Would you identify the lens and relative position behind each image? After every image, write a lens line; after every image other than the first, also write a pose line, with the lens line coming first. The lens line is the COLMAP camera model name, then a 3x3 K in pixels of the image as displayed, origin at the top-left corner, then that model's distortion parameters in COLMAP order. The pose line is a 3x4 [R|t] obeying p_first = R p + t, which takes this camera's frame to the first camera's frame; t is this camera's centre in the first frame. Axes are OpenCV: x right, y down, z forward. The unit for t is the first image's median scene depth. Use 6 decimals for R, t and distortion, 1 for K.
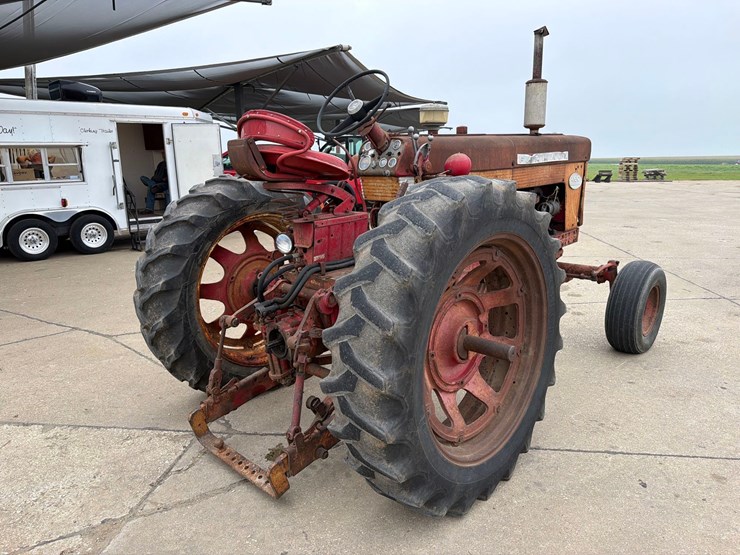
lens RADIAL K [[522.1, 0, 369.8], [0, 522.1, 271.3], [0, 0, 1]] dist [0.051359, -0.063600]
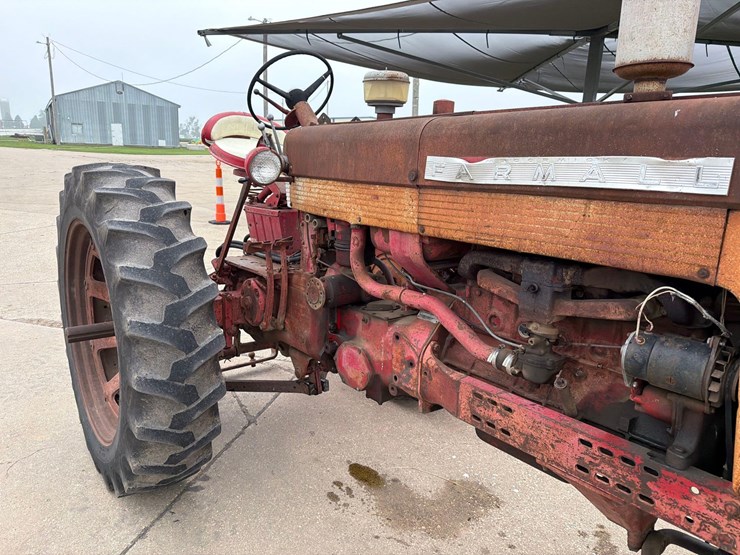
lens RADIAL K [[522.1, 0, 360.4], [0, 522.1, 285.7], [0, 0, 1]] dist [0.051359, -0.063600]
pose [[-0.138957, 0.248529, -0.958605, 0.887465], [-0.245924, 0.929014, 0.276505, -0.278338], [0.959277, 0.274166, -0.067974, 1.220982]]
